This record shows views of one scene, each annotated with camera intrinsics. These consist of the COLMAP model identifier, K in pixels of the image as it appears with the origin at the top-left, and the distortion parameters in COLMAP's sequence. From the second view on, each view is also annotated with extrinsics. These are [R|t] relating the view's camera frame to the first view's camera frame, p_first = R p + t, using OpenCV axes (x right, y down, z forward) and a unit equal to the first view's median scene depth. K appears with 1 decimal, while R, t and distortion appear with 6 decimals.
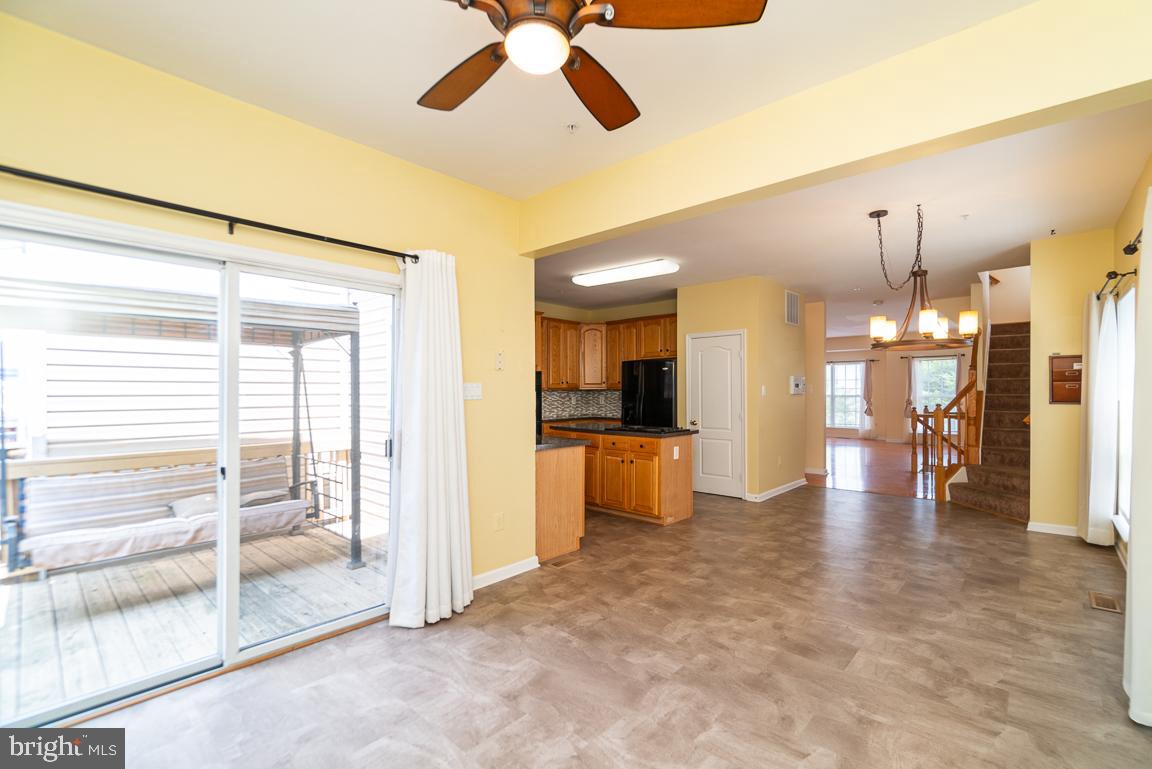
lens RADIAL K [[513.5, 0, 574.2], [0, 513.5, 385.8], [0, 0, 1]] dist [-0.001473, -0.001553]
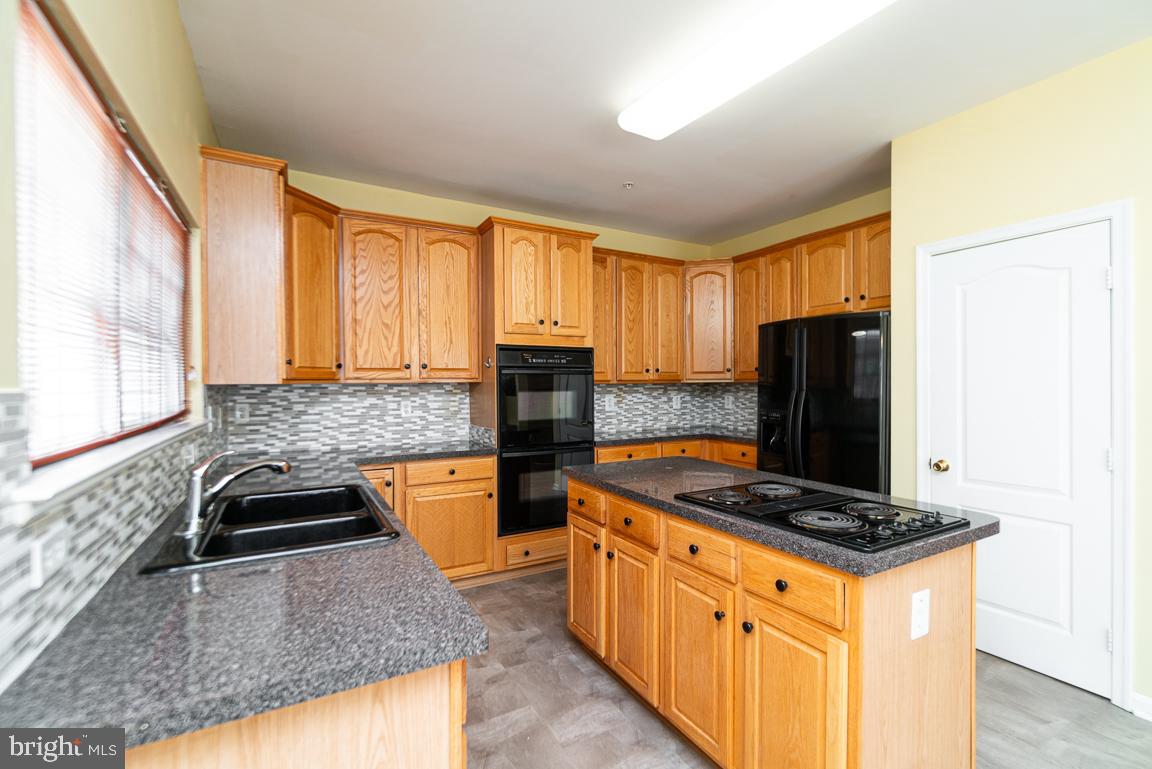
lens RADIAL K [[513.5, 0, 582.0], [0, 513.5, 385.6], [0, 0, 1]] dist [-0.001473, -0.001553]
pose [[0.956423, -0.001394, -0.291982, 0.120855], [0.004486, 0.999941, 0.009921, 0.007303], [0.291951, -0.010798, 0.956372, 0.781179]]
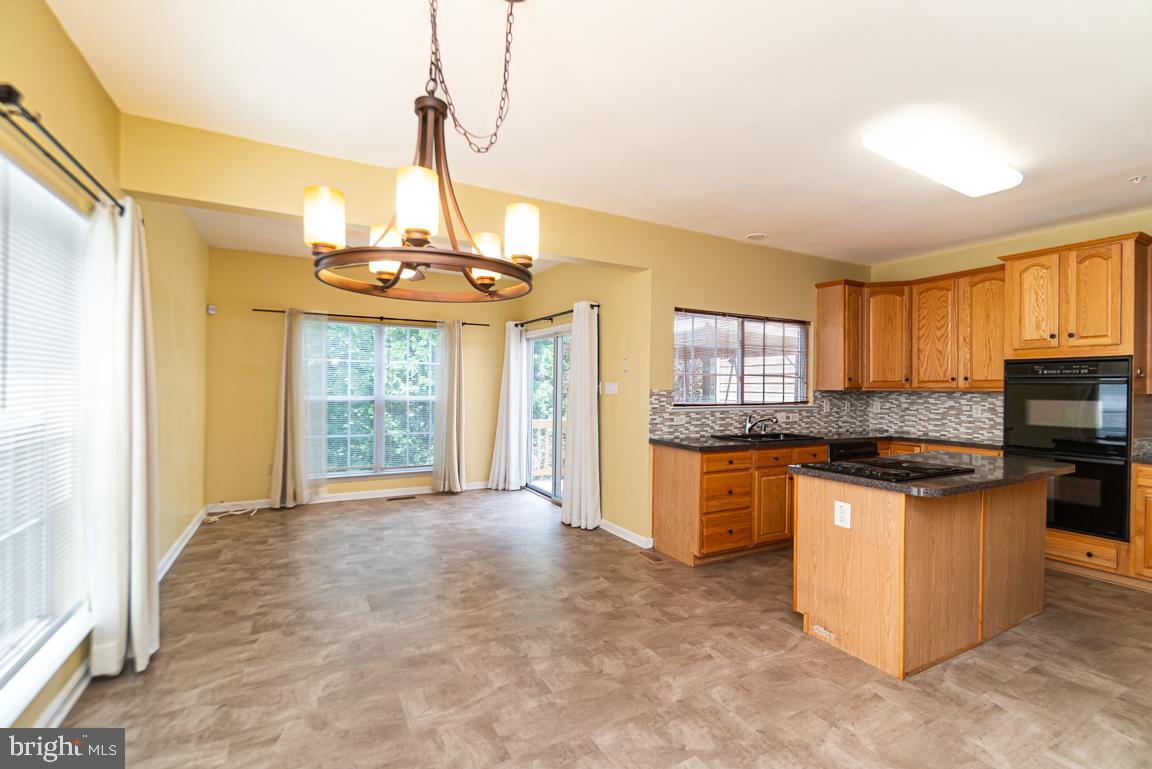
lens RADIAL K [[513.5, 0, 597.5], [0, 513.5, 387.1], [0, 0, 1]] dist [-0.001473, -0.001553]
pose [[-0.302237, -0.004322, -0.953223, 0.854573], [-0.004749, 0.999984, -0.003029, 0.008481], [0.953221, 0.003611, -0.302253, 1.042858]]
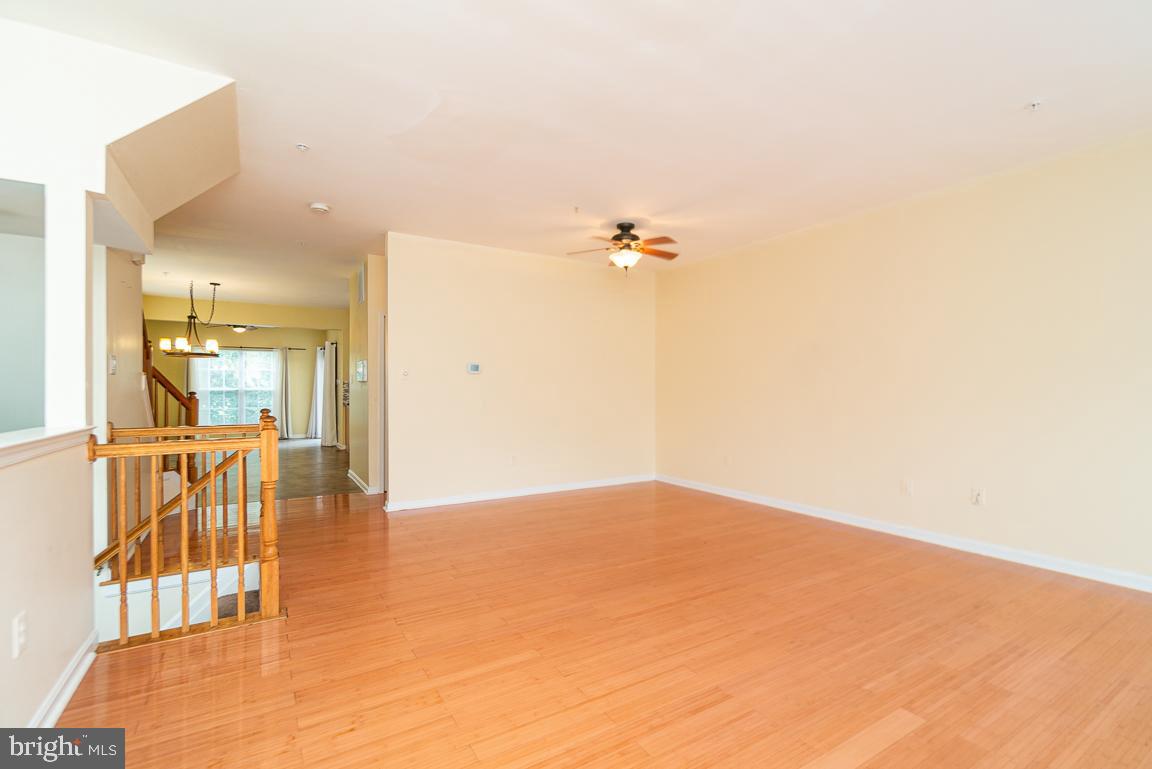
lens RADIAL K [[513.5, 0, 578.2], [0, 513.5, 386.1], [0, 0, 1]] dist [-0.001473, -0.001553]
pose [[-0.252469, -0.003993, -0.967597, 1.844134], [0.003133, 0.999983, -0.004944, 0.043522], [0.967600, -0.004280, -0.252452, 2.433561]]
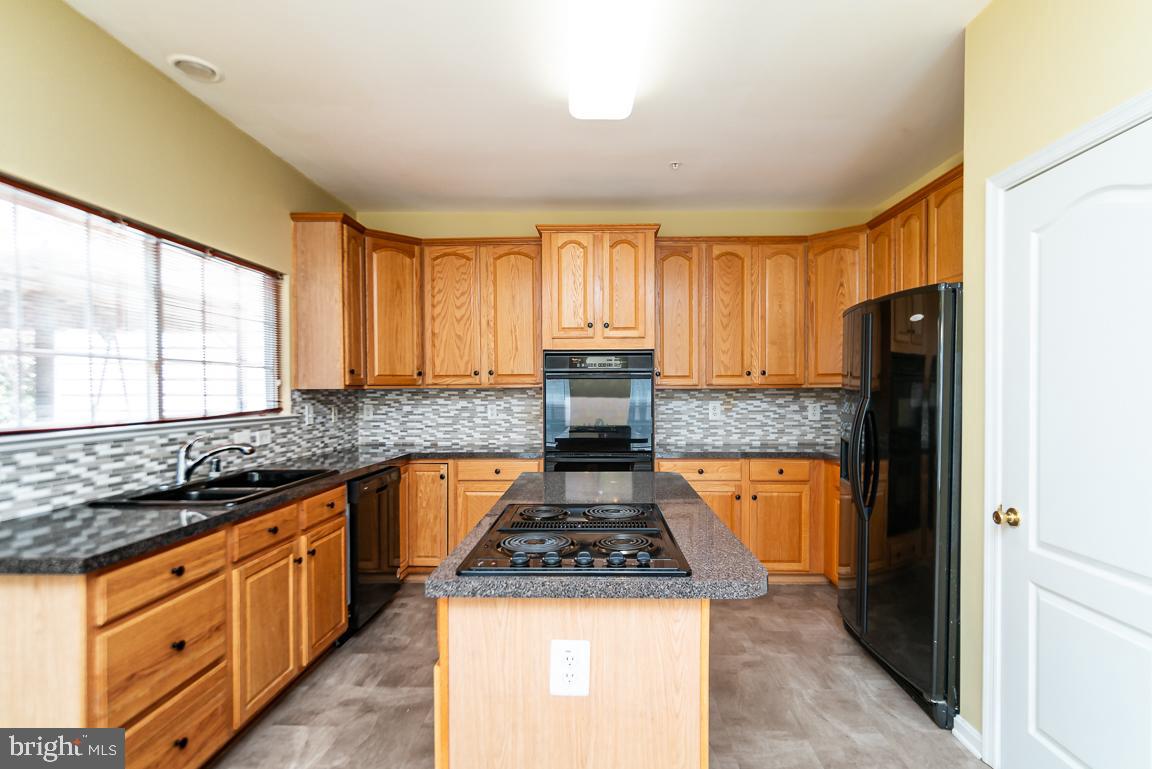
lens RADIAL K [[555.7, 0, 585.0], [0, 555.7, 395.8], [0, 0, 1]] dist [-0.000497, 0.000478]
pose [[0.664715, 0.007990, -0.747055, 0.434531], [0.006530, 0.999842, 0.016504, 0.008456], [0.747069, -0.015849, 0.664558, 0.955756]]
